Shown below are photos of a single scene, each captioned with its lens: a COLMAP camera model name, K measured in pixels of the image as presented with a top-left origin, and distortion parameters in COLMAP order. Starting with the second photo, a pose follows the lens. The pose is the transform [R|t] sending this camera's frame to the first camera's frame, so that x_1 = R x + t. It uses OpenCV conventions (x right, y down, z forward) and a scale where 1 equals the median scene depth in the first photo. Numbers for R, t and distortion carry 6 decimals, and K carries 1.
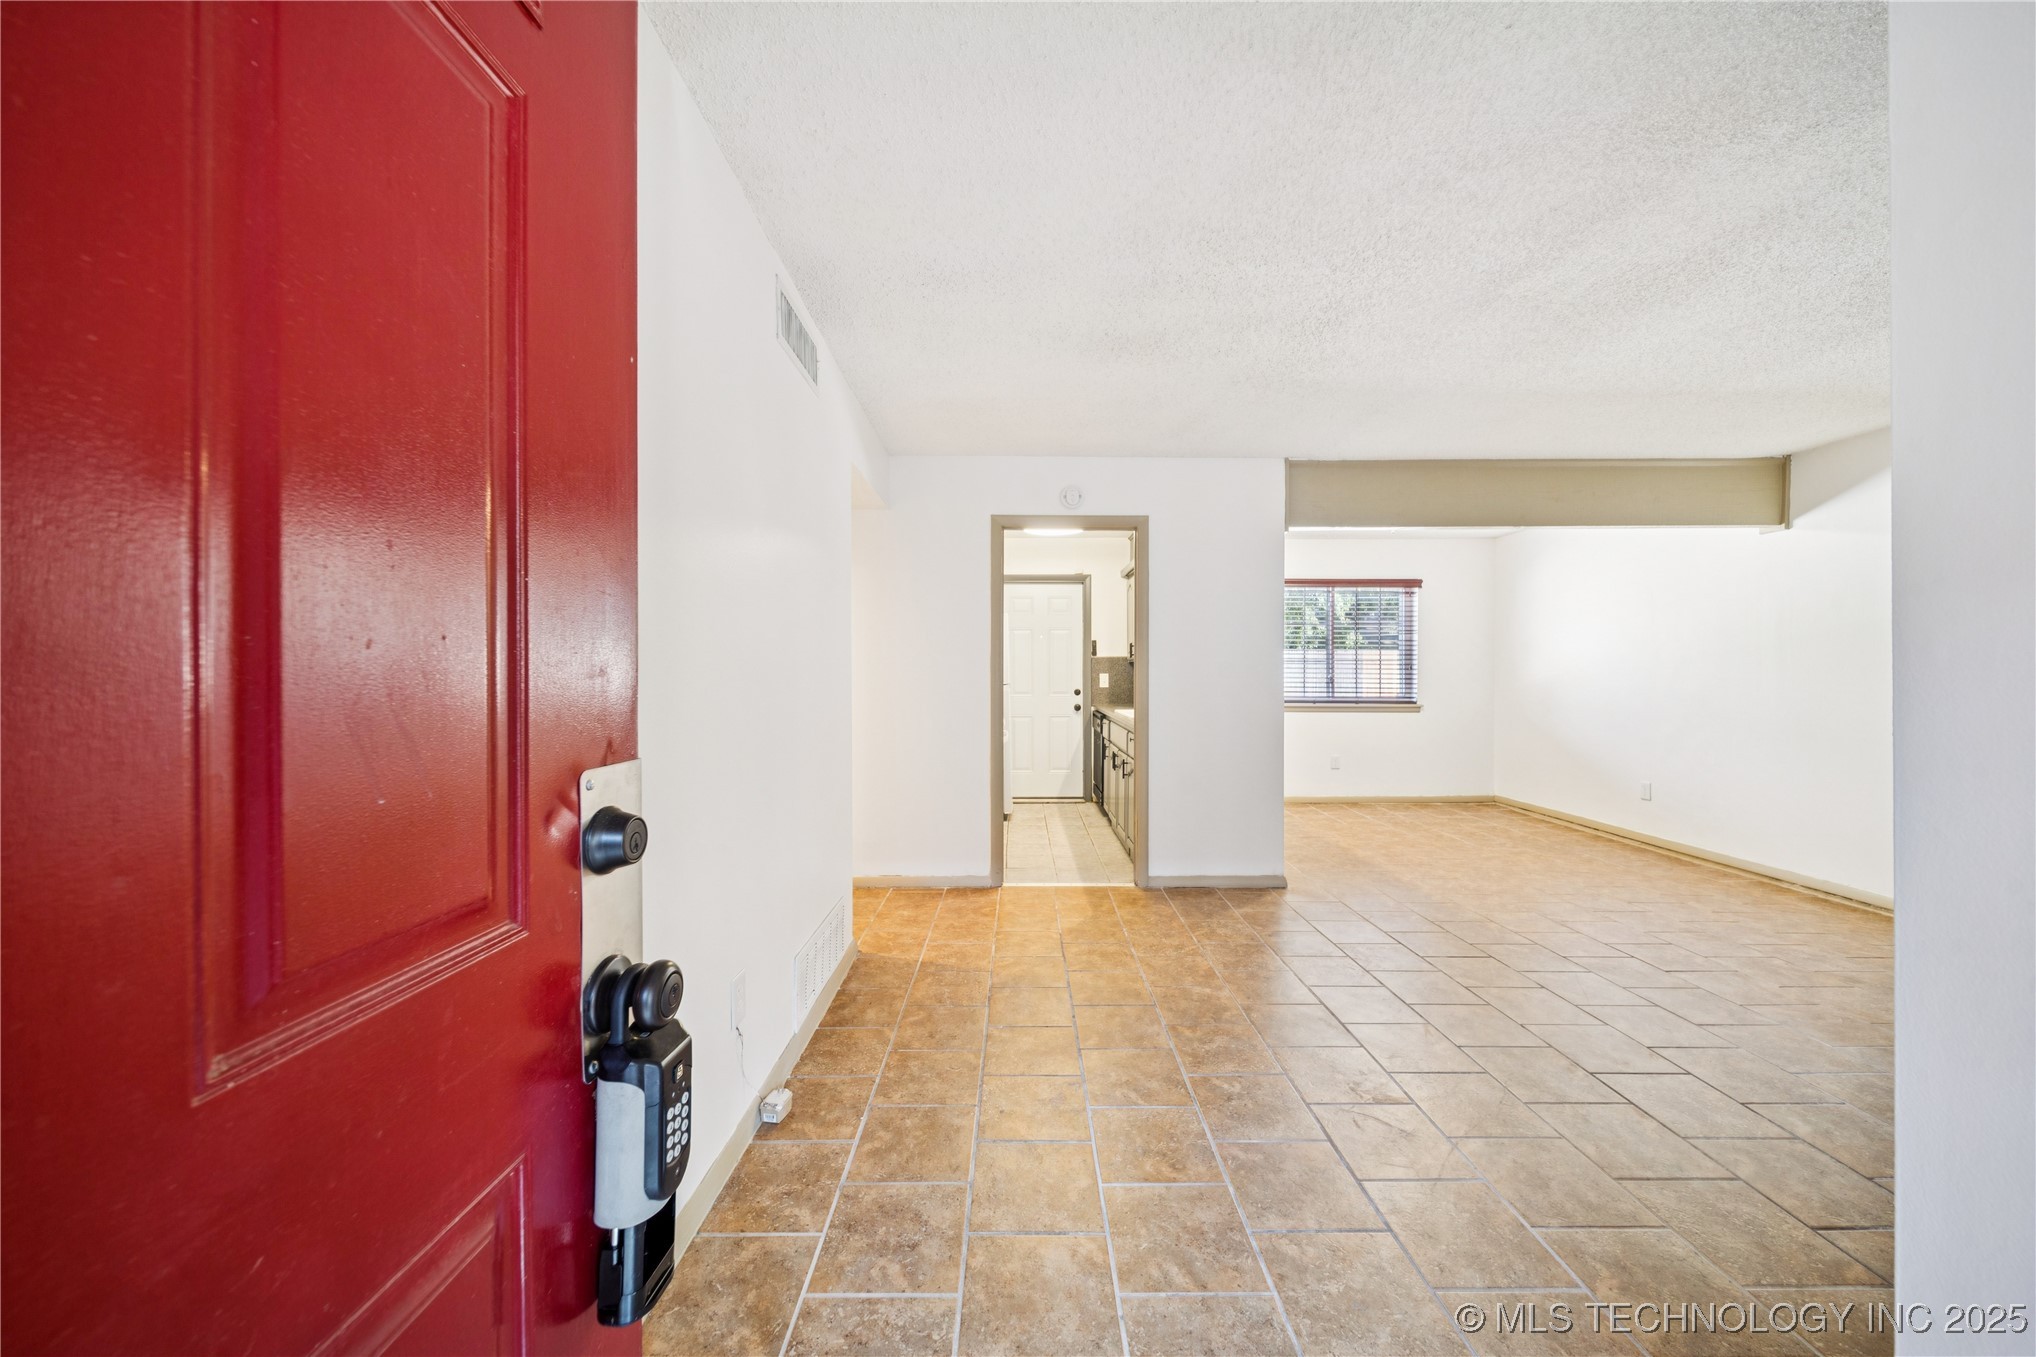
lens RADIAL K [[715.1, 0, 1015.8], [0, 715.1, 681.9], [0, 0, 1]] dist [-0.000402, -0.001494]
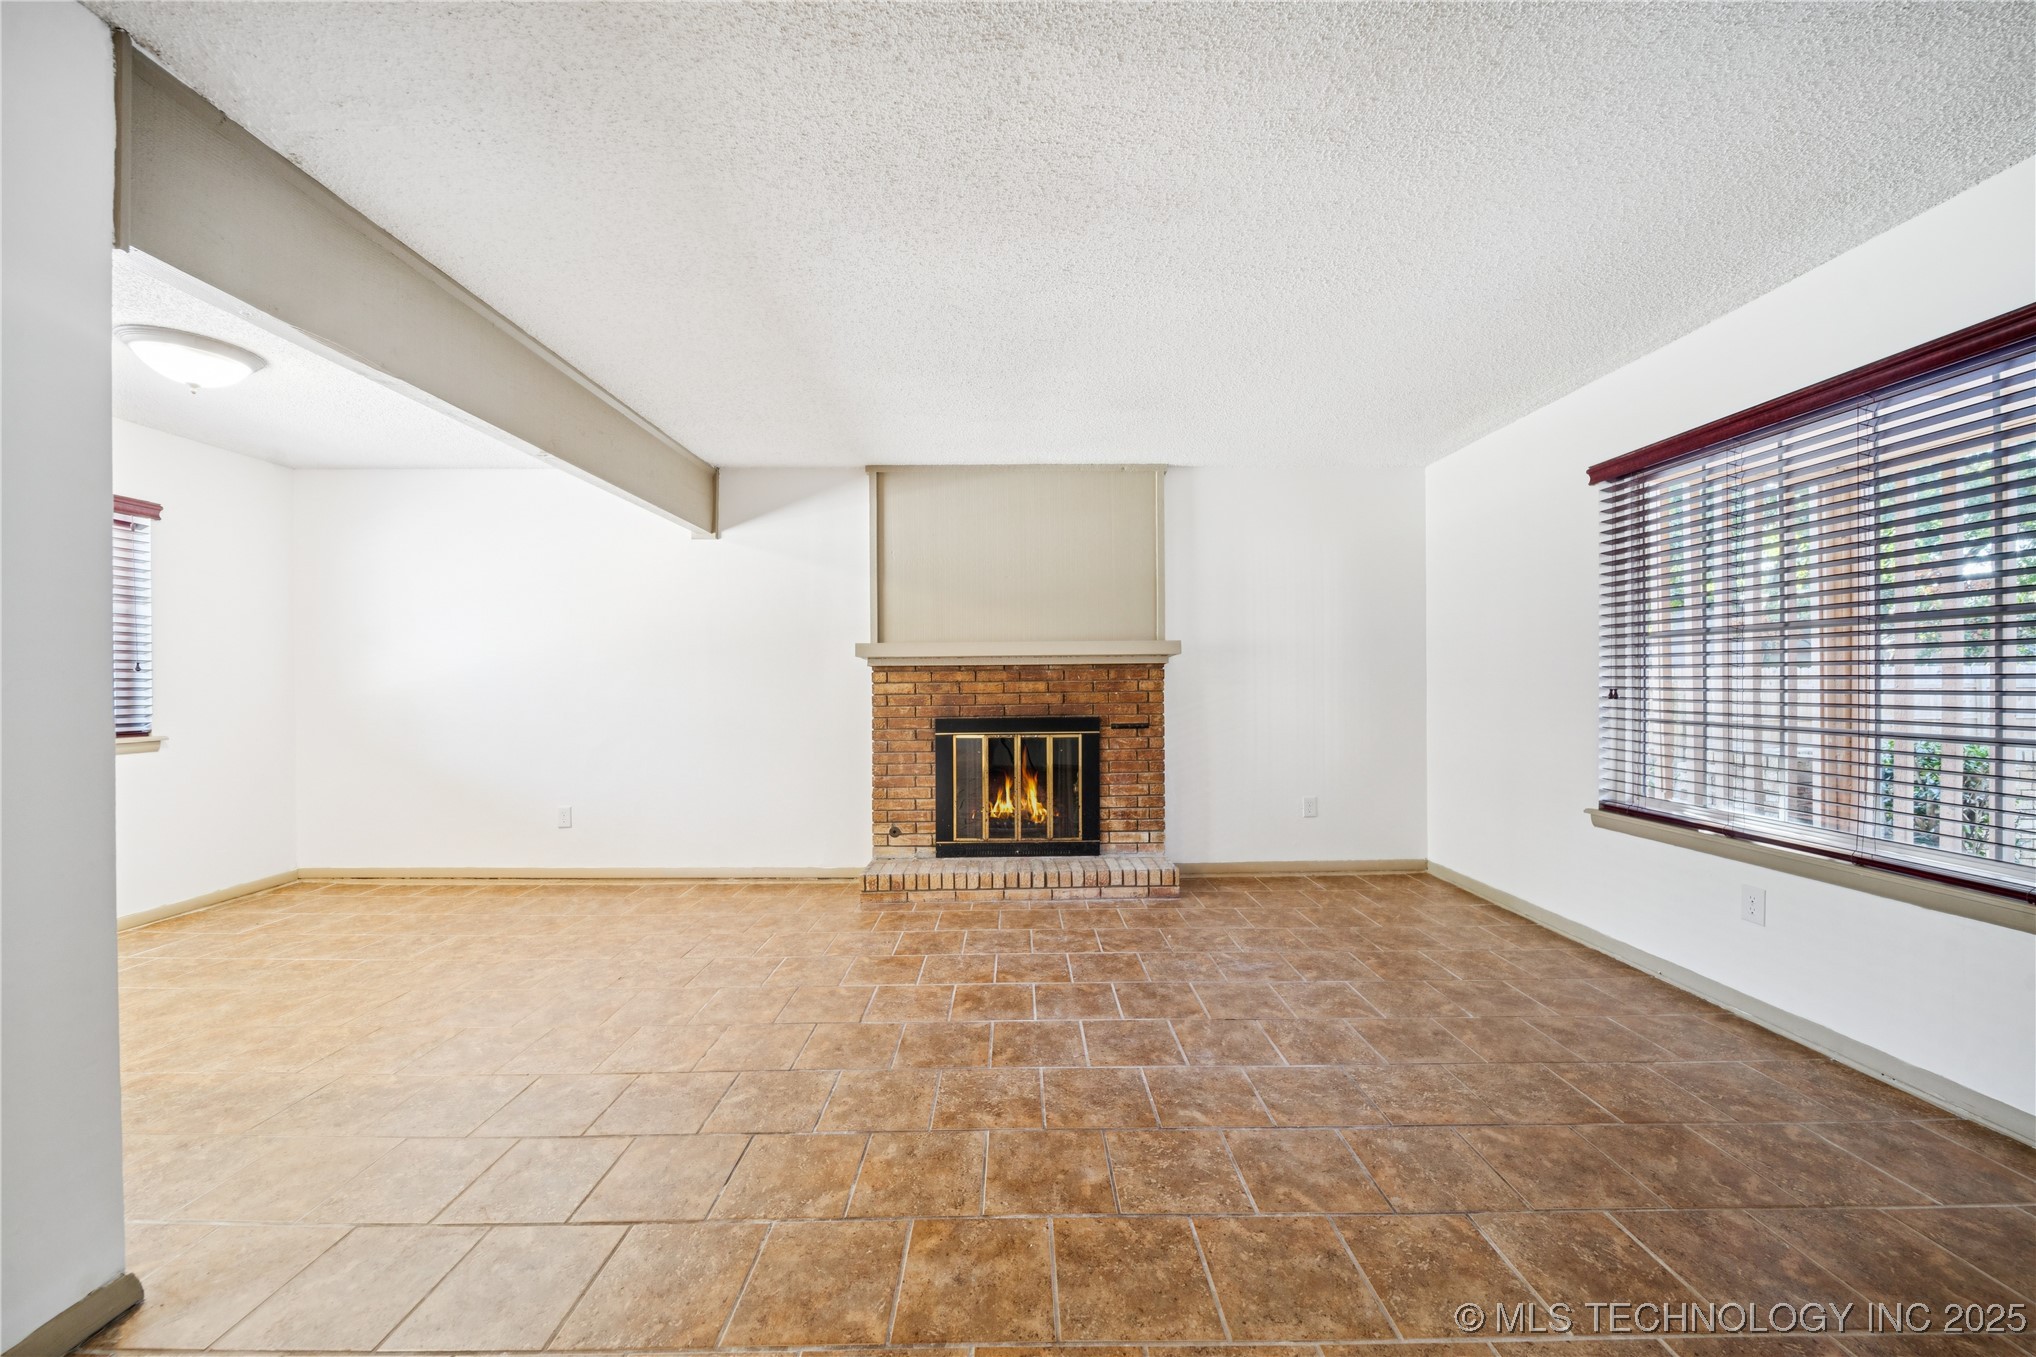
lens RADIAL K [[715.1, 0, 1011.3], [0, 715.1, 679.6], [0, 0, 1]] dist [-0.000402, -0.001494]
pose [[-0.008678, 0.003510, 0.999956, 0.035098], [0.015514, 0.999874, -0.003375, 0.001332], [-0.999842, 0.015484, -0.008732, 0.516536]]
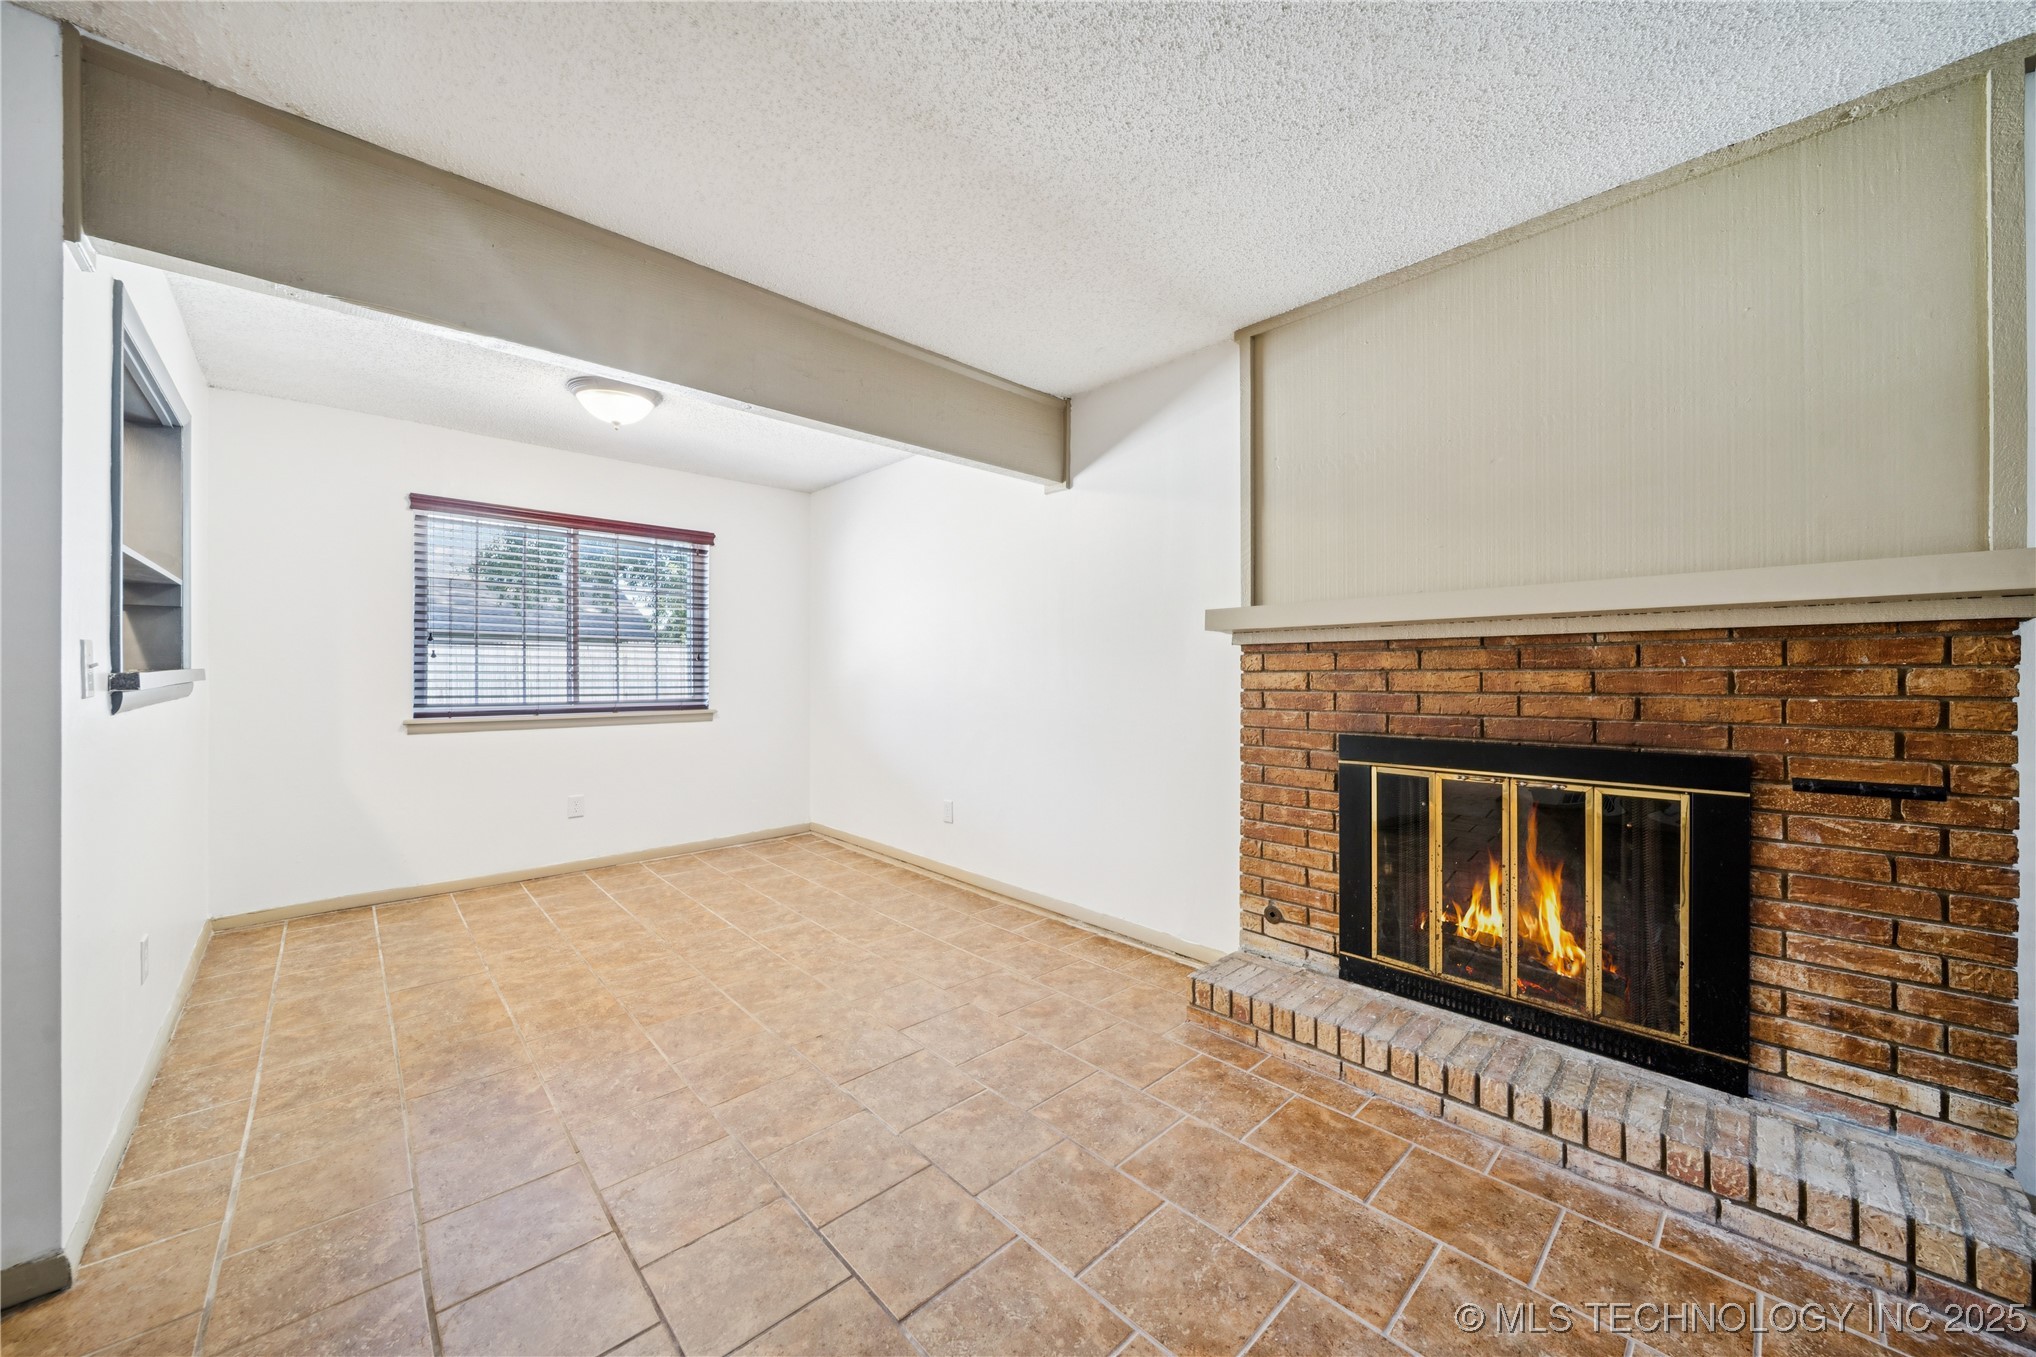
lens RADIAL K [[715.1, 0, 1022.1], [0, 715.1, 672.9], [0, 0, 1]] dist [-0.000402, -0.001494]
pose [[0.721093, -0.003333, 0.692830, 0.417026], [0.009000, 0.999949, -0.004558, 0.001982], [-0.692780, 0.009522, 0.721086, 0.392073]]
